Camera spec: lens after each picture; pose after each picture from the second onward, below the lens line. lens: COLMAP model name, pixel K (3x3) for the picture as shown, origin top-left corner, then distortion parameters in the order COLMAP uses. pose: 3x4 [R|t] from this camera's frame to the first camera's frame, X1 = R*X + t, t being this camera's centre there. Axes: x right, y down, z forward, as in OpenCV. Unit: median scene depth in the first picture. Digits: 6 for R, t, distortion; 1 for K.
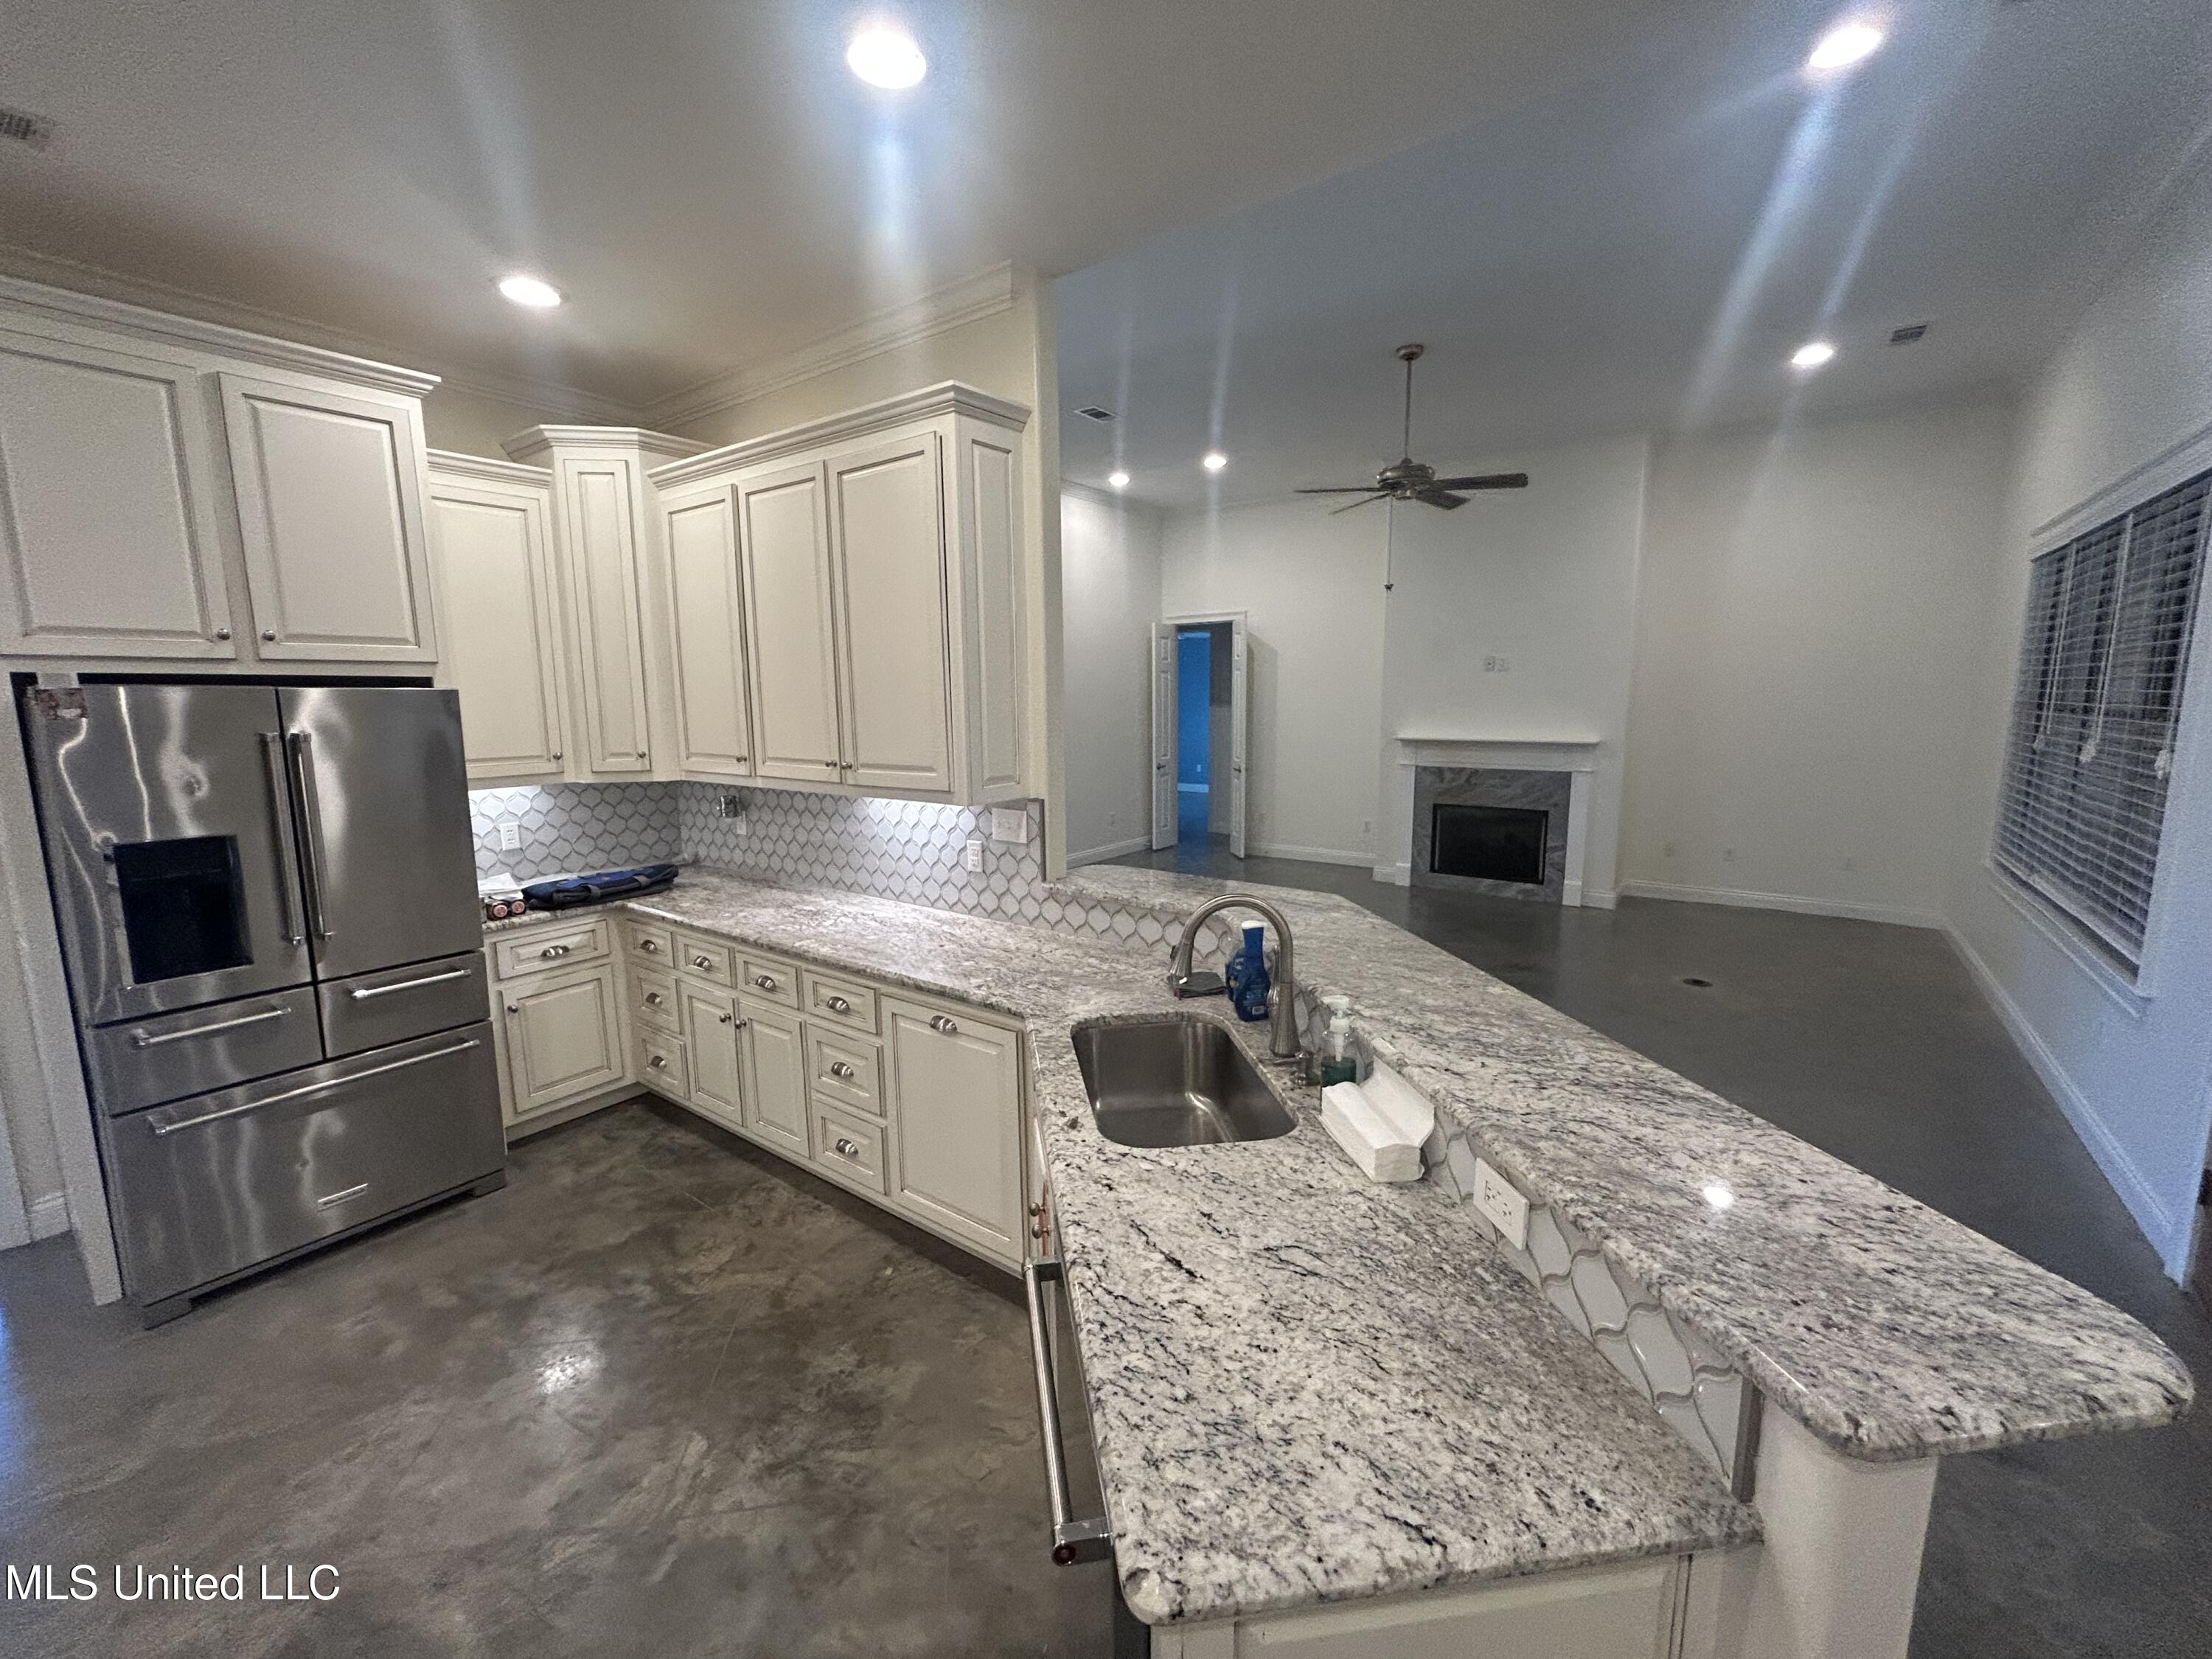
lens RADIAL K [[901.7, 0, 1090.5], [0, 901.7, 828.5], [0, 0, 1]] dist [0.004771, 0.000593]
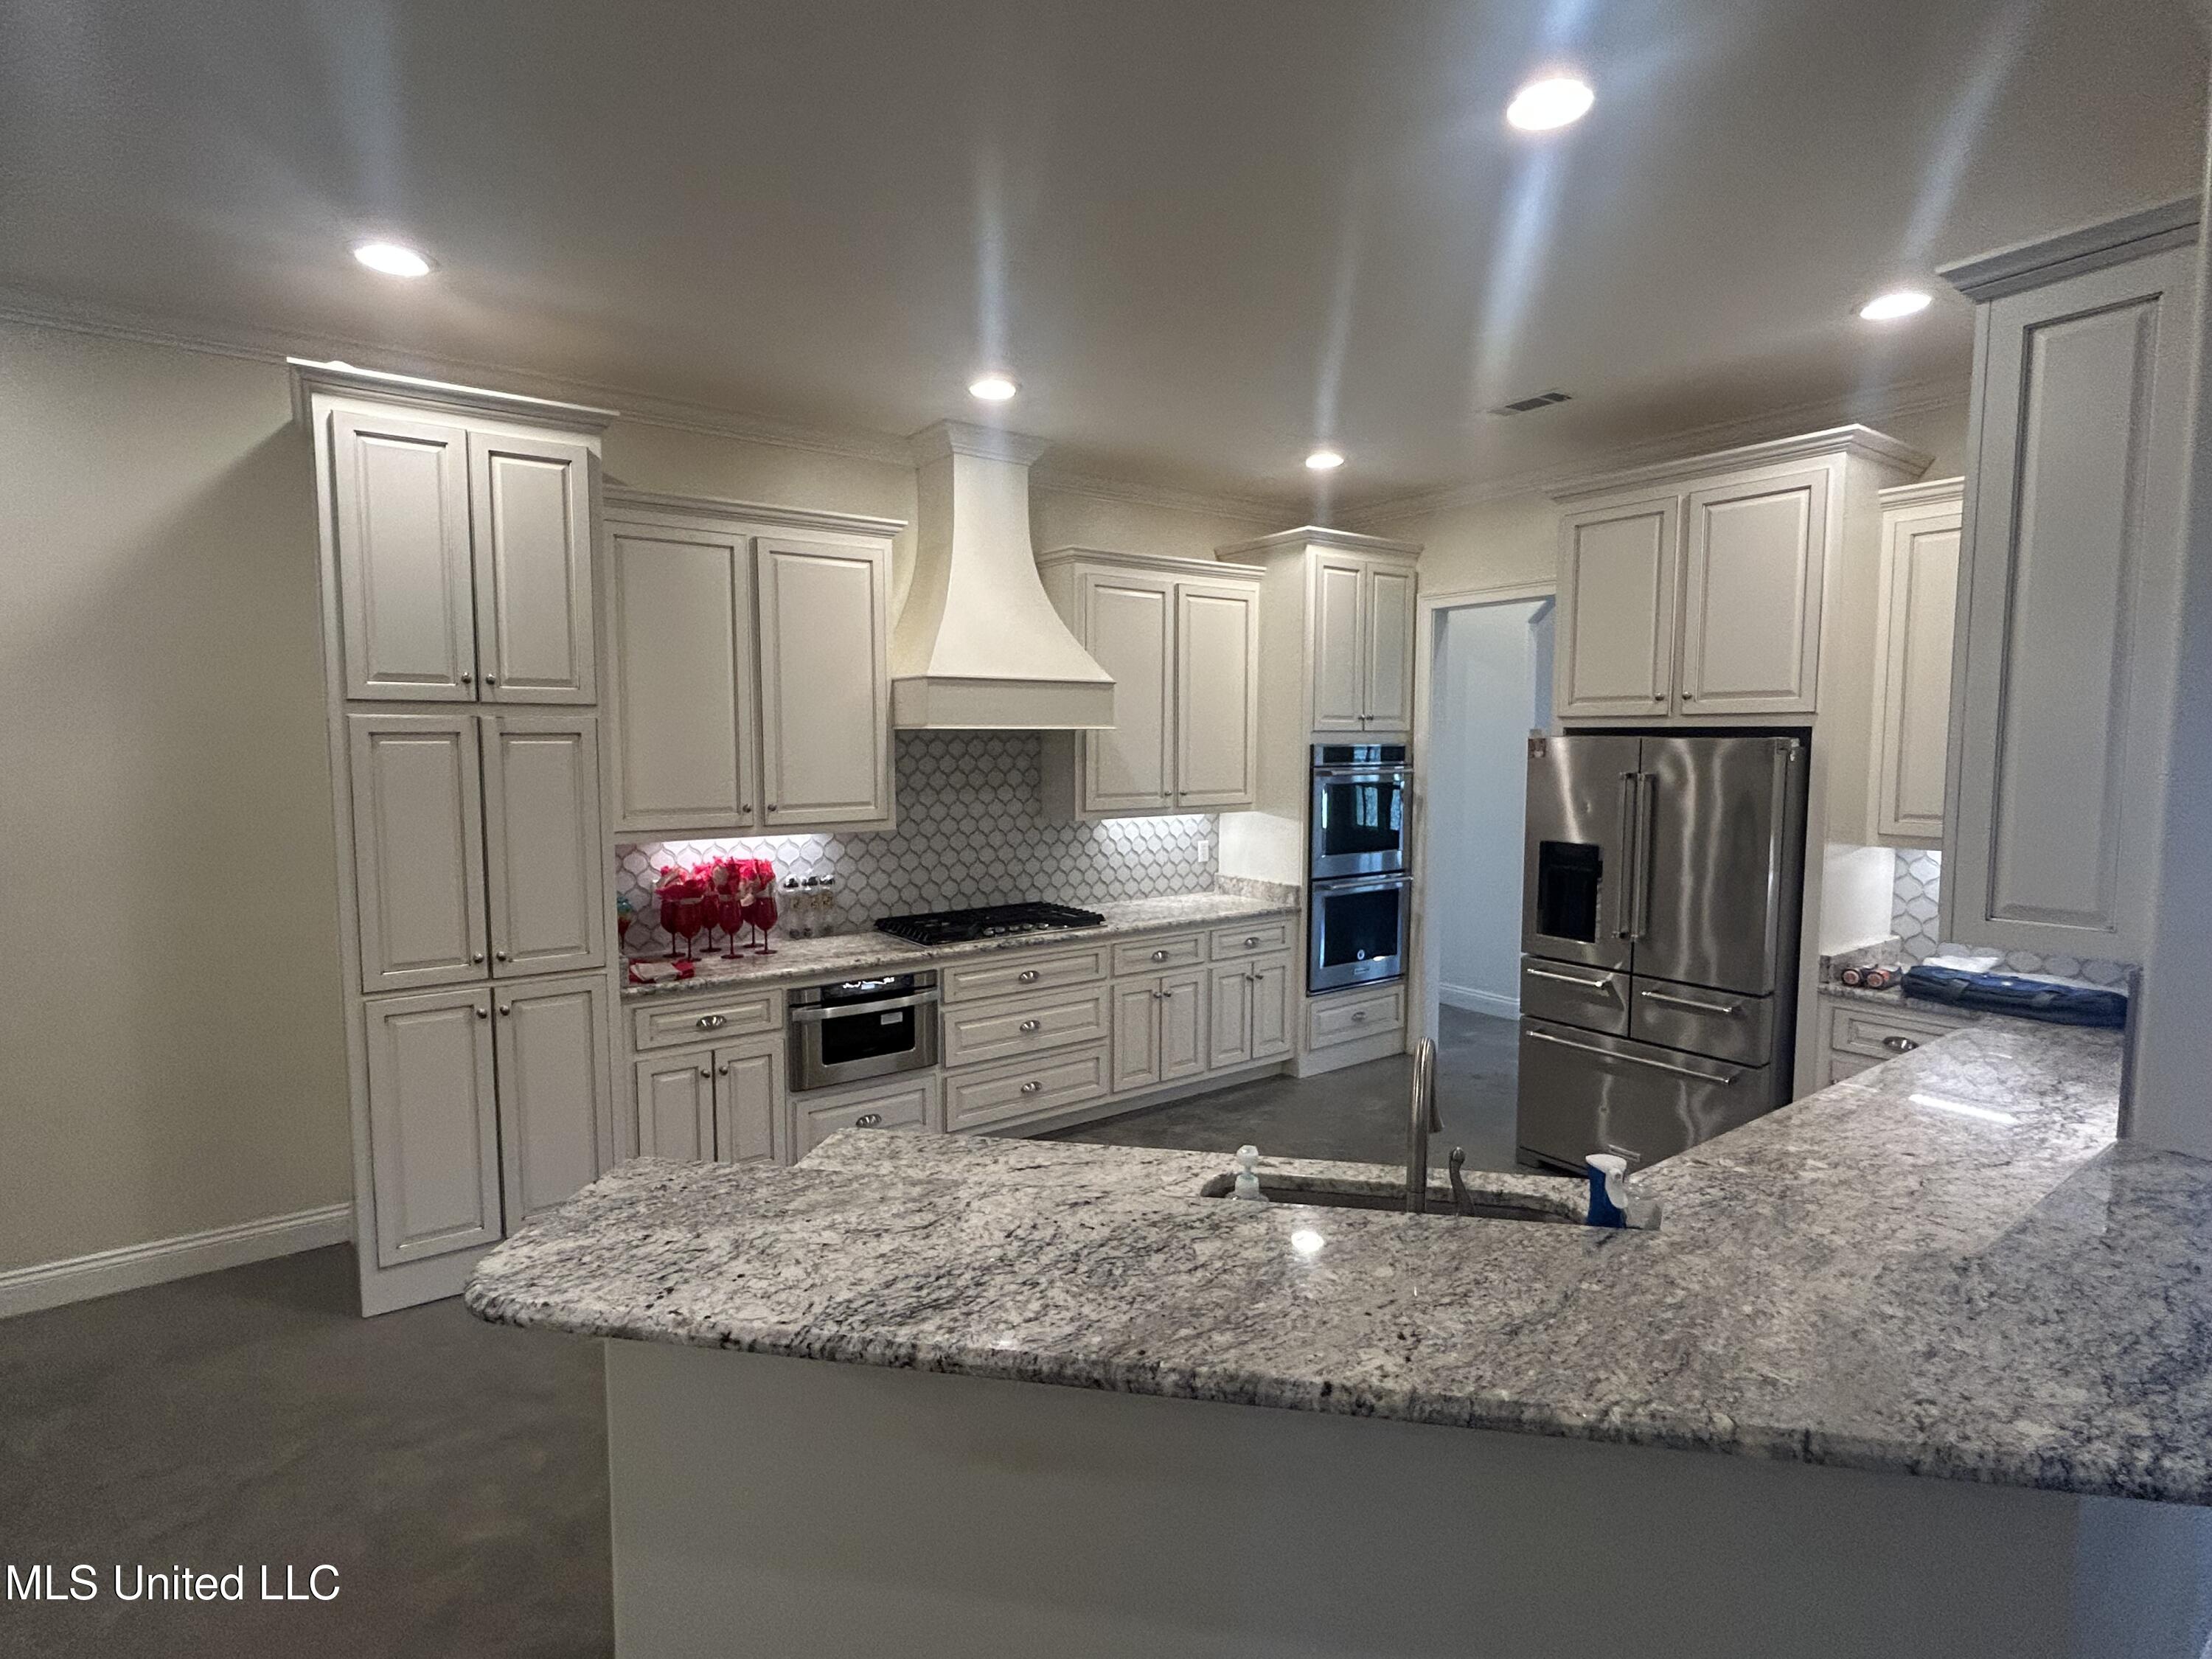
lens RADIAL K [[1072.6, 0, 1095.2], [0, 1072.6, 824.7], [0, 0, 1]] dist [-0.004259, -0.000547]
pose [[-0.304310, 0.085225, -0.948753, 1.314401], [-0.138022, 0.981534, 0.132440, -0.217106], [0.942521, 0.171251, -0.286928, 1.228491]]
